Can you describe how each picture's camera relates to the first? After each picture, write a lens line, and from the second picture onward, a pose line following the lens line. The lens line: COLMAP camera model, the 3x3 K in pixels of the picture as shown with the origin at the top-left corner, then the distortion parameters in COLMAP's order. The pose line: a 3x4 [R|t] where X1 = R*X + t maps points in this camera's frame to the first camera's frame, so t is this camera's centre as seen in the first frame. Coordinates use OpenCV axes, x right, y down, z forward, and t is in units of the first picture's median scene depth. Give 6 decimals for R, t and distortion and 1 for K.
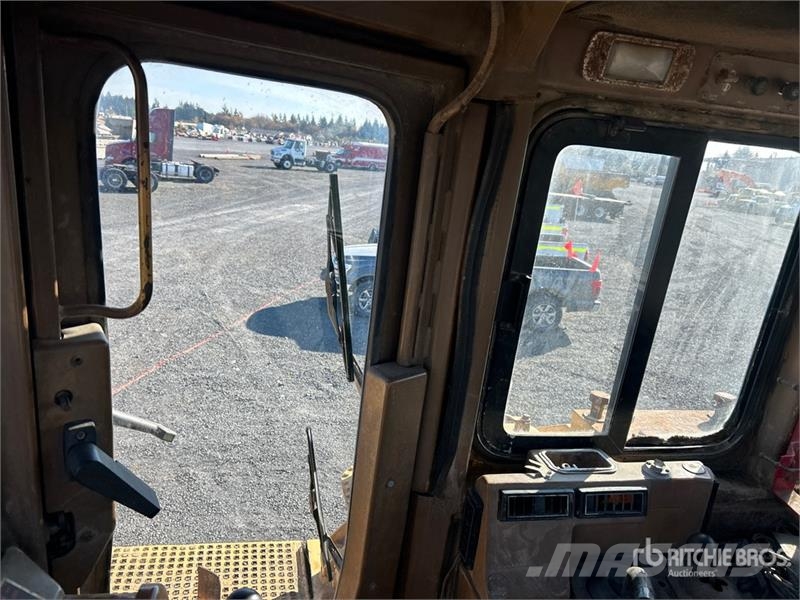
lens RADIAL K [[601.4, 0, 400.6], [0, 601.4, 300.6], [0, 0, 1]] dist [0.052640, -0.057892]
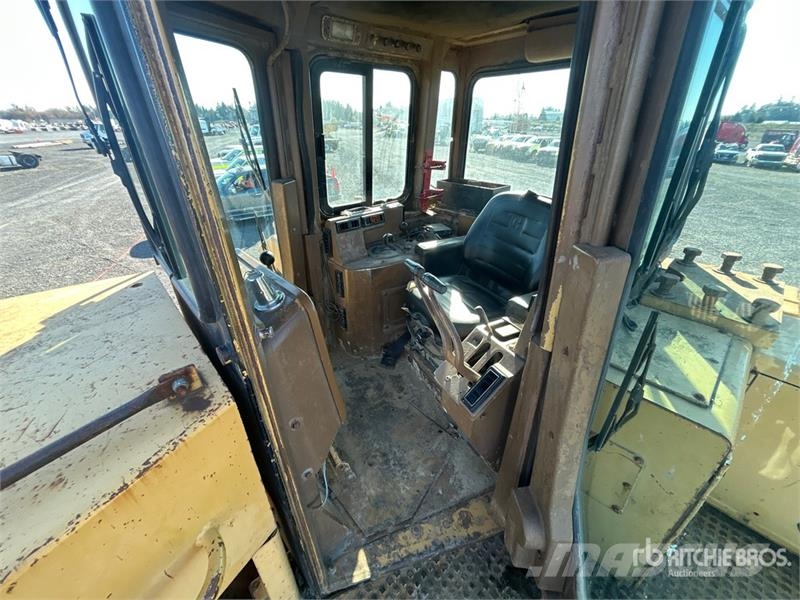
lens RADIAL K [[326.0, 0, 395.6], [0, 326.0, 297.4], [0, 0, 1]] dist [0.003526, -0.000717]
pose [[0.864438, -0.327264, 0.381634, -0.243248], [0.212489, 0.925811, 0.312606, 0.210401], [-0.455626, -0.189135, 0.869847, -0.403659]]
